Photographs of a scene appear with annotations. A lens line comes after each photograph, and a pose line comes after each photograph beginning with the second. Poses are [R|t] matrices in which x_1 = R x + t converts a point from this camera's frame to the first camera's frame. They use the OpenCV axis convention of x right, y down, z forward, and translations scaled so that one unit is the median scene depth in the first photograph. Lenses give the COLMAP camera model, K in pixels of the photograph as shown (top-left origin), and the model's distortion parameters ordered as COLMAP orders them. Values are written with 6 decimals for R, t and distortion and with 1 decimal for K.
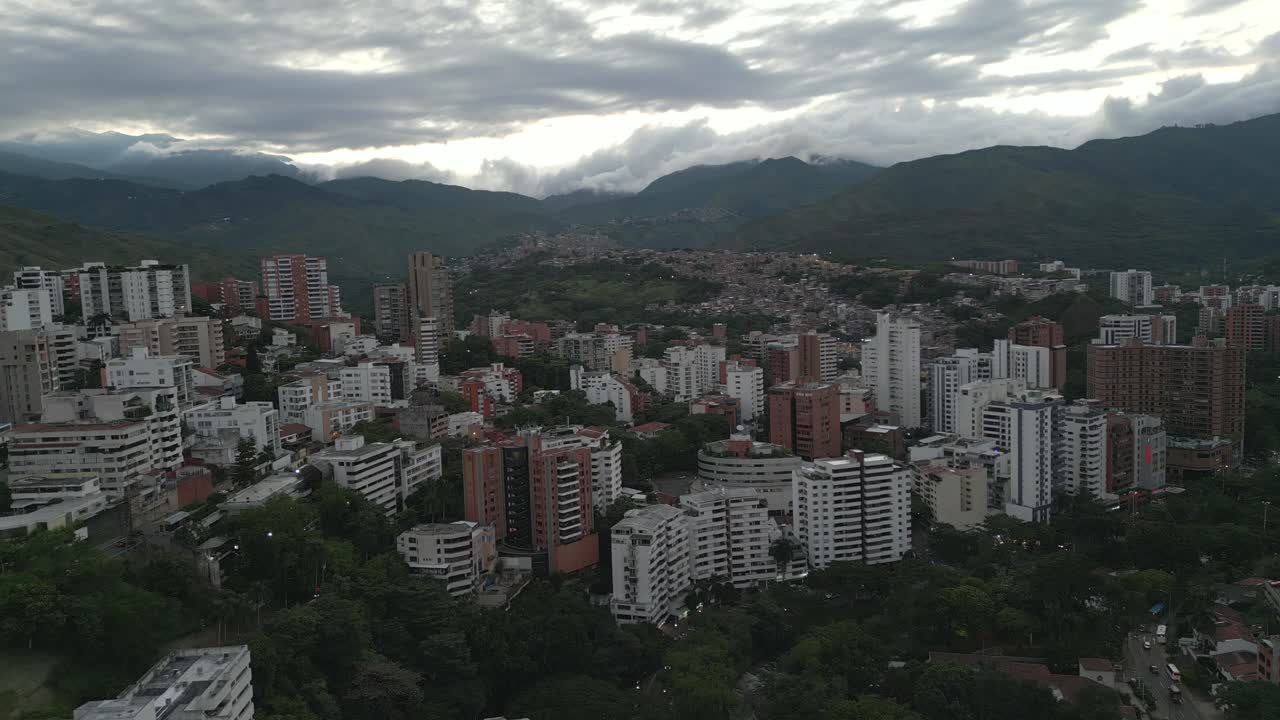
lens RADIAL K [[936.8, 0, 640.0], [0, 936.8, 360.0], [0, 0, 1]] dist [0.082217, -0.086495]
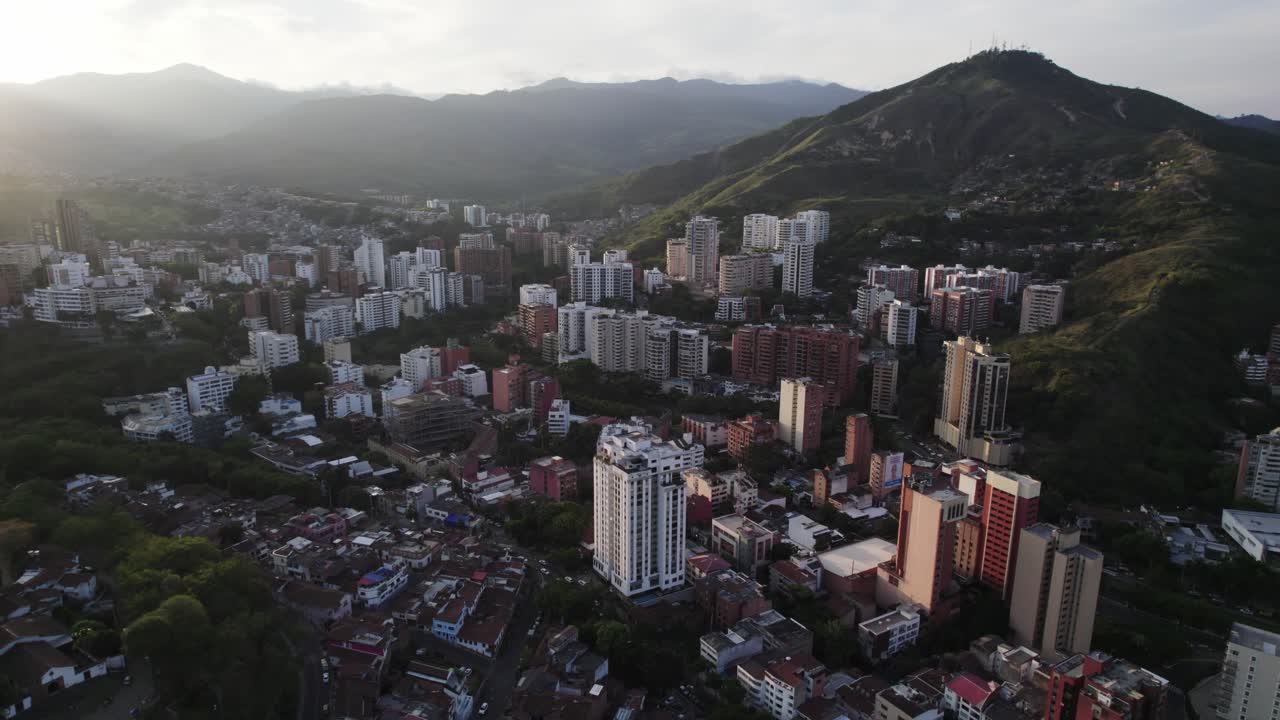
lens RADIAL K [[821.8, 0, 640.0], [0, 821.8, 360.0], [0, 0, 1]] dist [-0.079044, 0.071964]
pose [[0.789521, -0.099978, 0.605525, -0.403178], [0.027472, 0.991410, 0.127872, 0.010582], [-0.613108, -0.084322, 0.785486, -0.859930]]
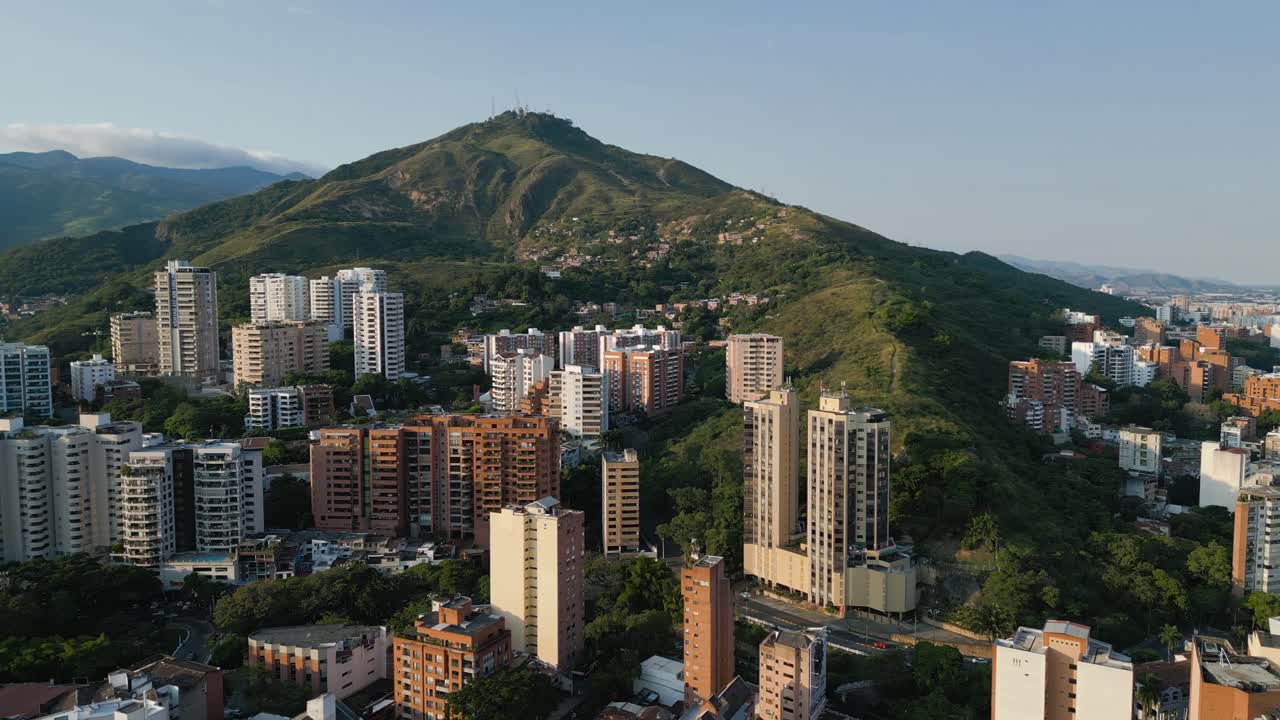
lens RADIAL K [[936.8, 0, 640.0], [0, 936.8, 360.0], [0, 0, 1]] dist [0.082217, -0.086495]
pose [[0.330618, -0.041980, 0.942831, -0.138877], [0.086608, 0.996144, 0.013984, 0.079449], [-0.939782, 0.077034, 0.332979, -0.462631]]
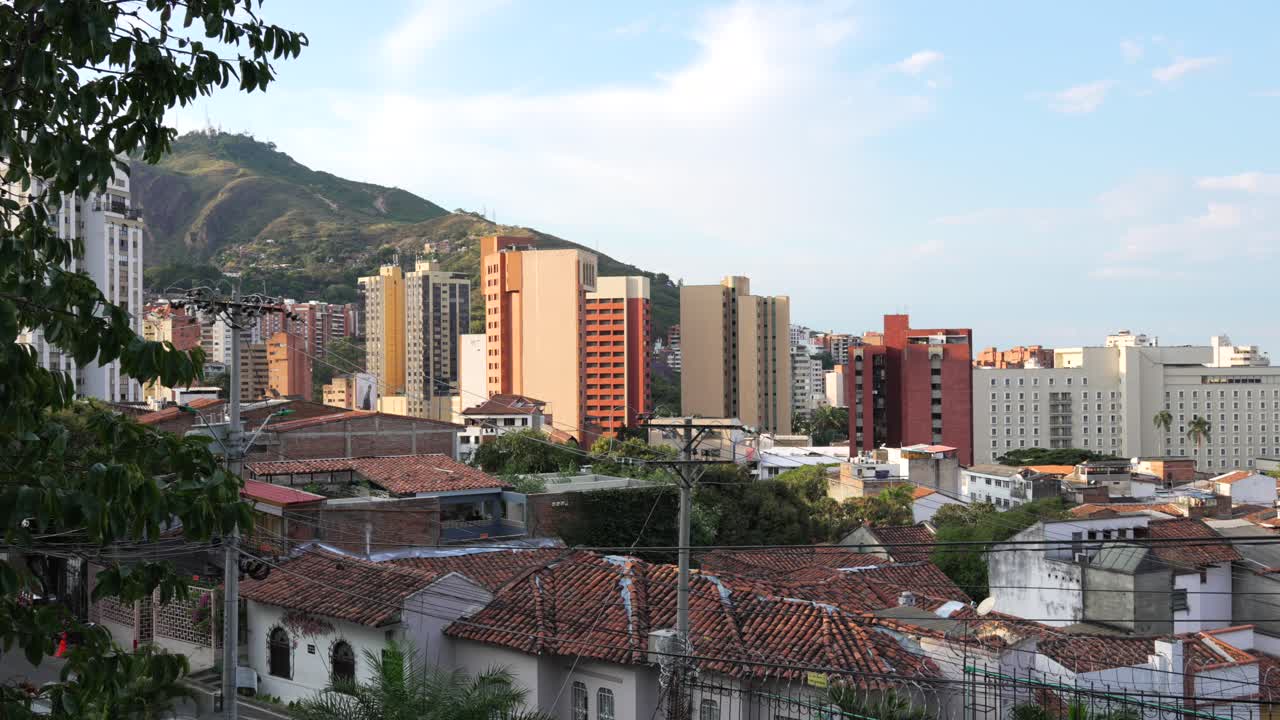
lens RADIAL K [[1183.2, 0, 640.0], [0, 1183.2, 360.0], [0, 0, 1]] dist [0.011253, 0.005306]
pose [[0.128075, 0.049898, 0.990508, -0.409761], [0.111474, 0.991680, -0.064371, 0.269588], [-0.985480, 0.118660, 0.121447, -0.638835]]
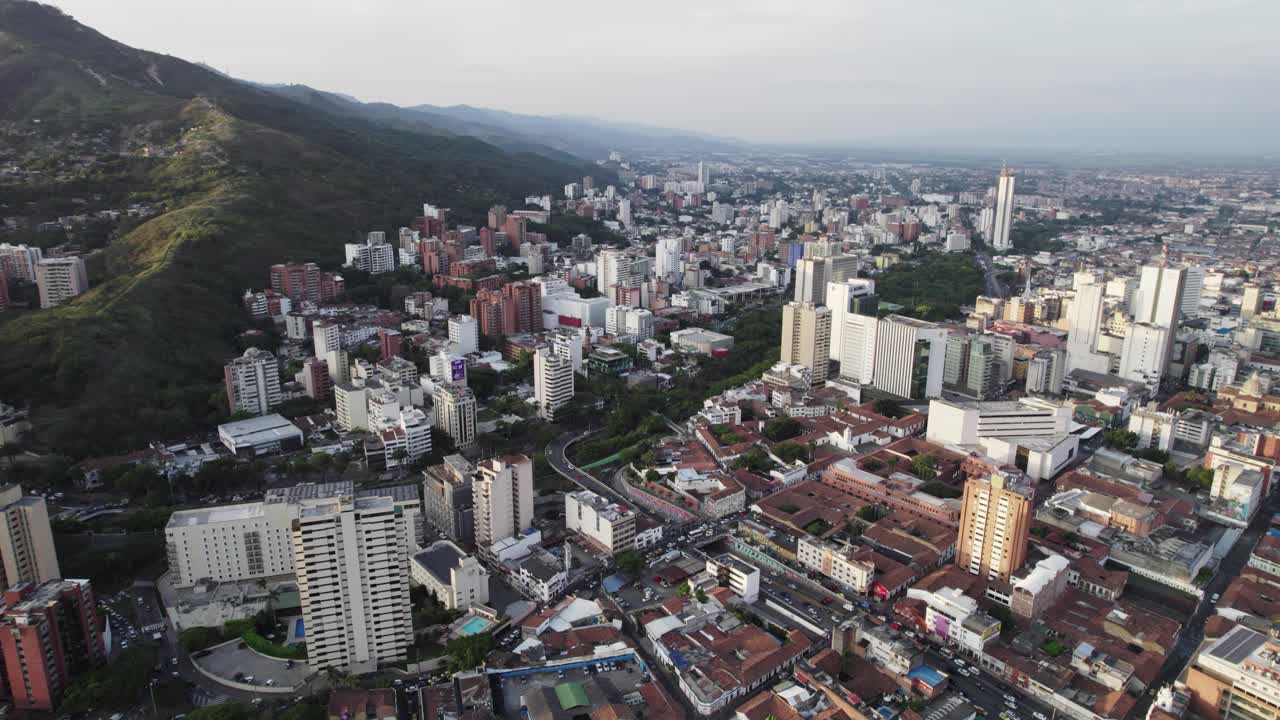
lens RADIAL K [[821.8, 0, 640.0], [0, 821.8, 360.0], [0, 0, 1]] dist [-0.079044, 0.071964]
pose [[-0.082195, -0.228171, 0.970145, -0.428732], [0.098496, 0.966814, 0.235733, 0.023034], [-0.991737, 0.114932, -0.056993, -1.043425]]
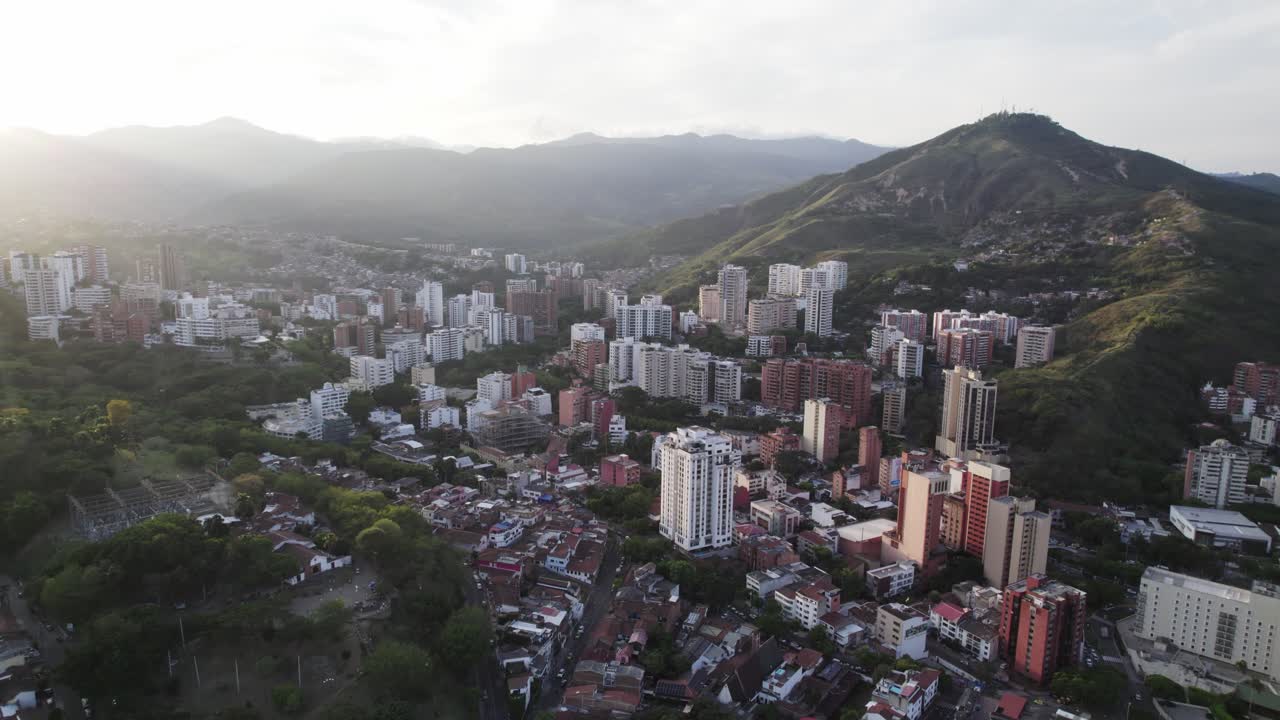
lens RADIAL K [[821.8, 0, 640.0], [0, 821.8, 360.0], [0, 0, 1]] dist [-0.079044, 0.071964]
pose [[0.804486, -0.053440, 0.591562, -0.550076], [0.017066, 0.997613, 0.066913, 0.024369], [-0.593726, -0.043735, 0.803478, -0.986641]]
